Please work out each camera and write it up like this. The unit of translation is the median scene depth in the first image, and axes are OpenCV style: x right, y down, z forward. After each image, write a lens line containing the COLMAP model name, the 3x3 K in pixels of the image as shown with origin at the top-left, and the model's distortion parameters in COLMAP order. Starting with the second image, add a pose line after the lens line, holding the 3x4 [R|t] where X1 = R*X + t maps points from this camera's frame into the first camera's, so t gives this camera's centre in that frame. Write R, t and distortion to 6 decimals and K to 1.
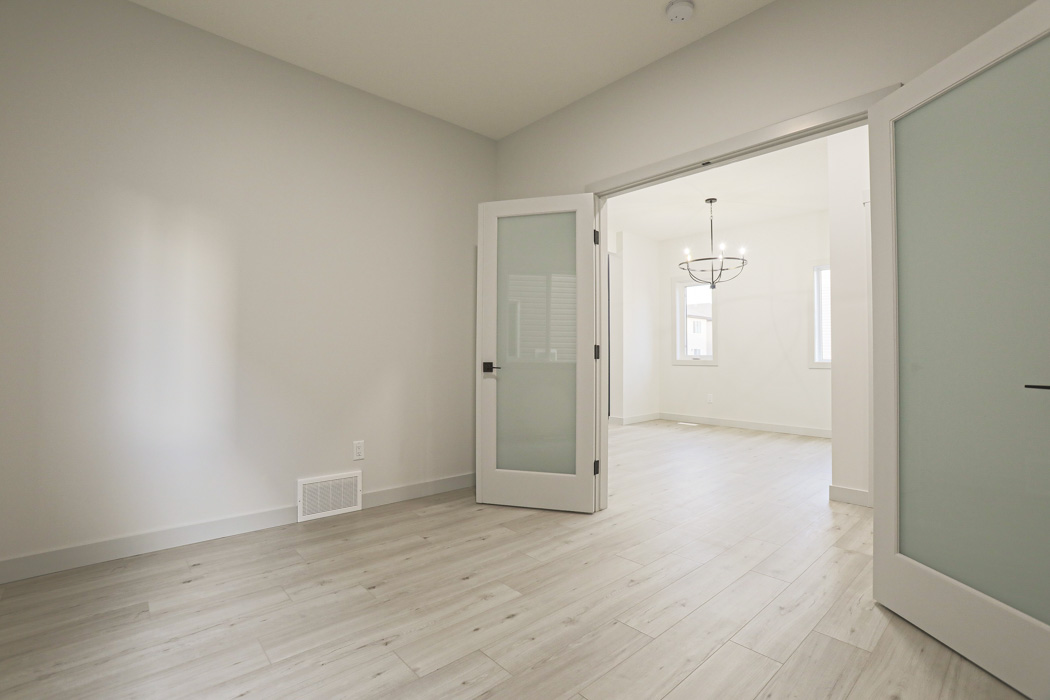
lens RADIAL K [[477.6, 0, 516.1], [0, 477.6, 344.2], [0, 0, 1]] dist [-0.069161, 0.027586]
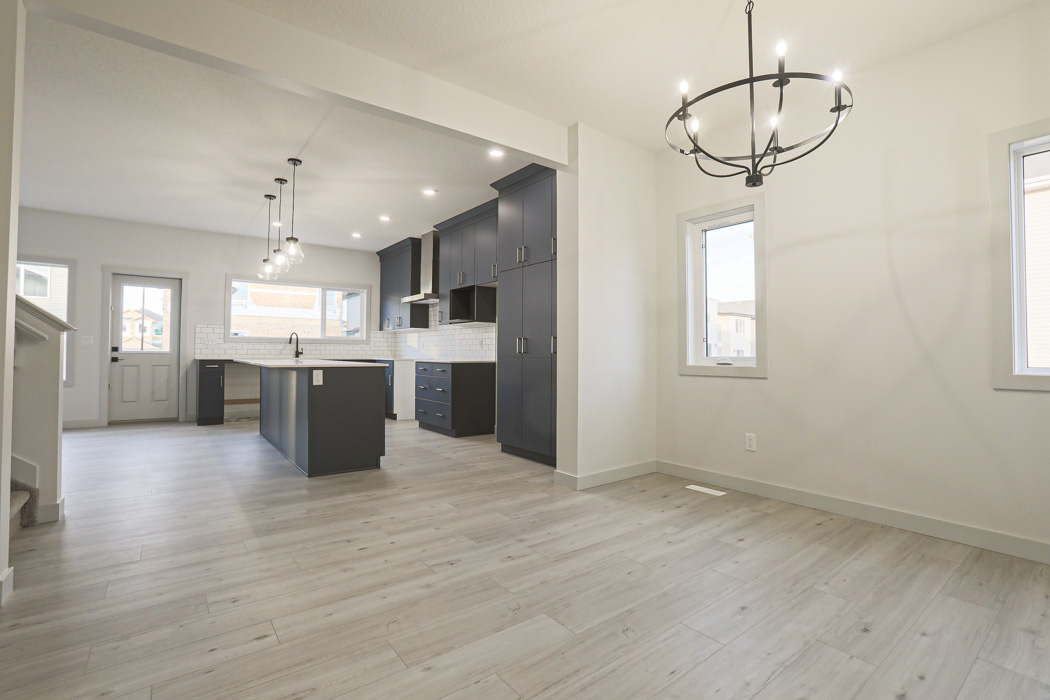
lens RADIAL K [[480.8, 0, 516.9], [0, 480.8, 344.1], [0, 0, 1]] dist [-0.074531, 0.033385]
pose [[0.997071, 0.001162, -0.076476, 0.510172], [-0.001352, 0.999996, -0.002433, 0.028336], [0.076472, 0.002529, 0.997068, 1.212390]]
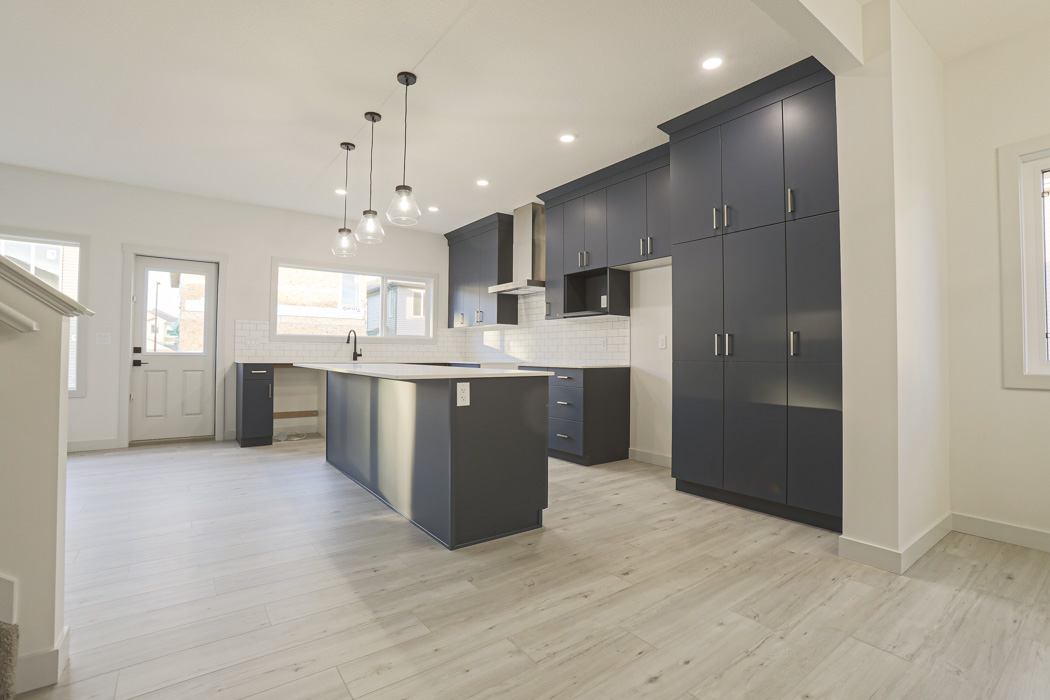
lens RADIAL K [[480.8, 0, 516.9], [0, 480.8, 344.1], [0, 0, 1]] dist [-0.074531, 0.033385]
pose [[0.995877, 0.001055, -0.090711, -0.018631], [-0.001502, 0.999987, -0.004858, 0.033915], [0.090705, 0.004975, 0.995865, 1.682897]]
